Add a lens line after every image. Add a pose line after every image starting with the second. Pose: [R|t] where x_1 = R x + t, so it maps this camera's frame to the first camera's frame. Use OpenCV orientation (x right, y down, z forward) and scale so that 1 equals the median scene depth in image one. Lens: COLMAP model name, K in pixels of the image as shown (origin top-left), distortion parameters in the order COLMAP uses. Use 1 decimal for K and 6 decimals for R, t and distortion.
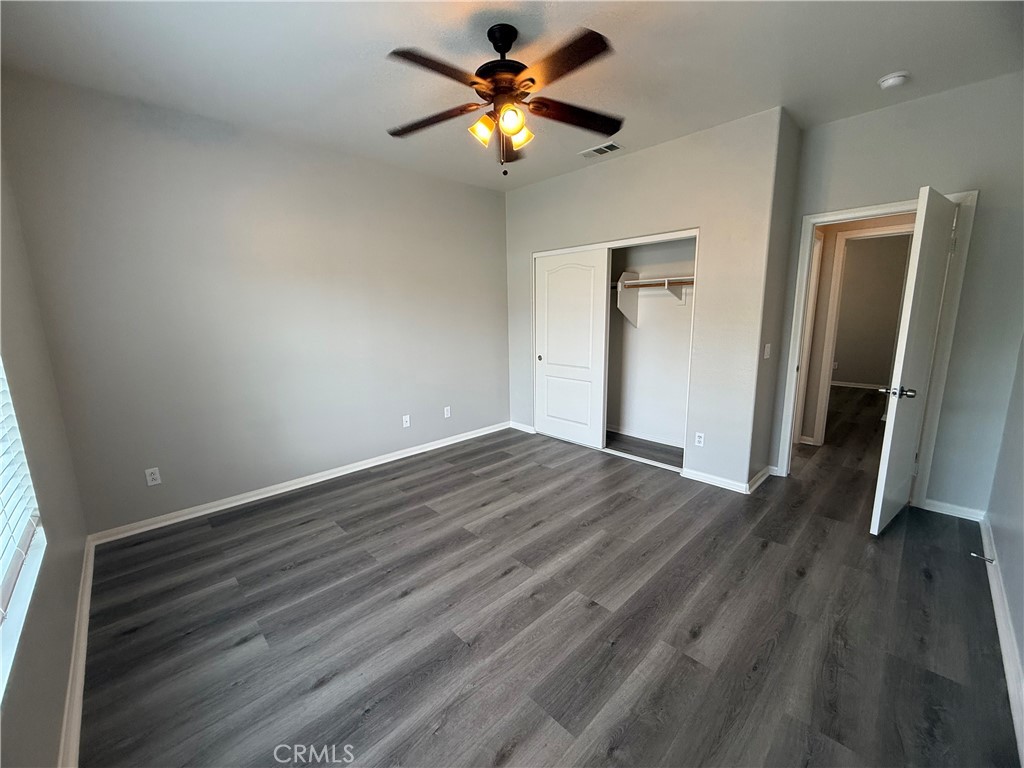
lens RADIAL K [[411.0, 0, 513.3], [0, 411.0, 389.3], [0, 0, 1]] dist [-0.001031, -0.000005]
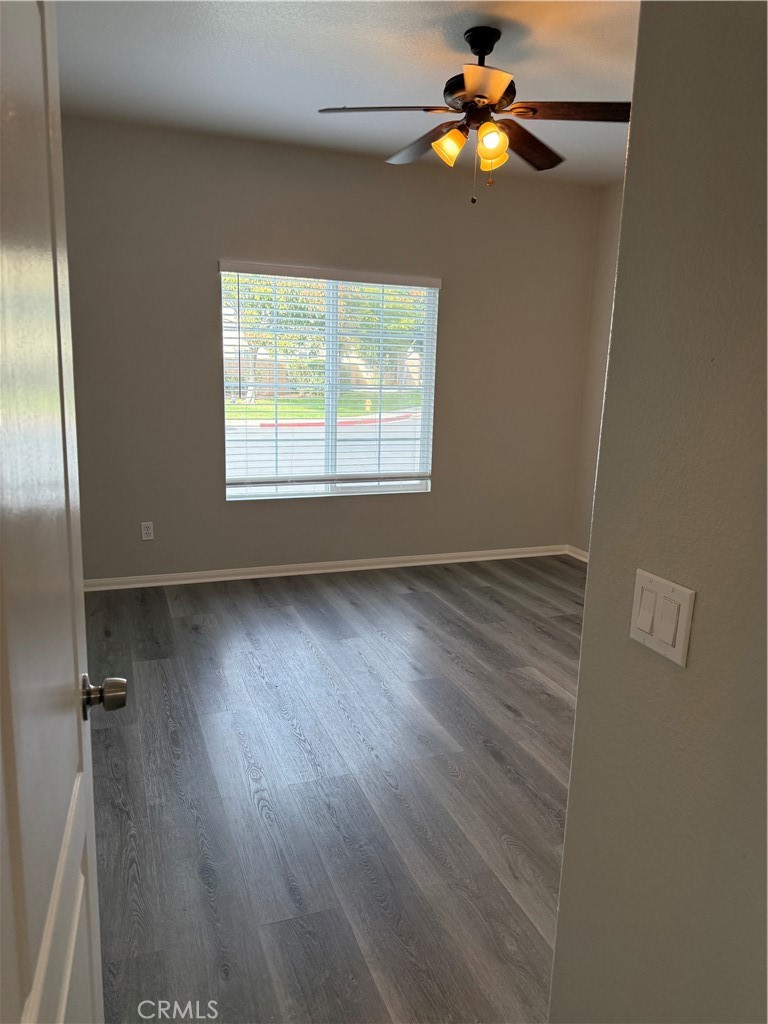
lens RADIAL K [[720.4, 0, 384.0], [0, 720.4, 512.0], [0, 0, 1]] dist [0.000020, 0.000254]
pose [[-0.407043, 0.187007, -0.894061, 1.241983], [-0.187150, 0.940977, 0.282025, -0.280323], [0.894031, 0.282120, -0.348020, 1.275951]]
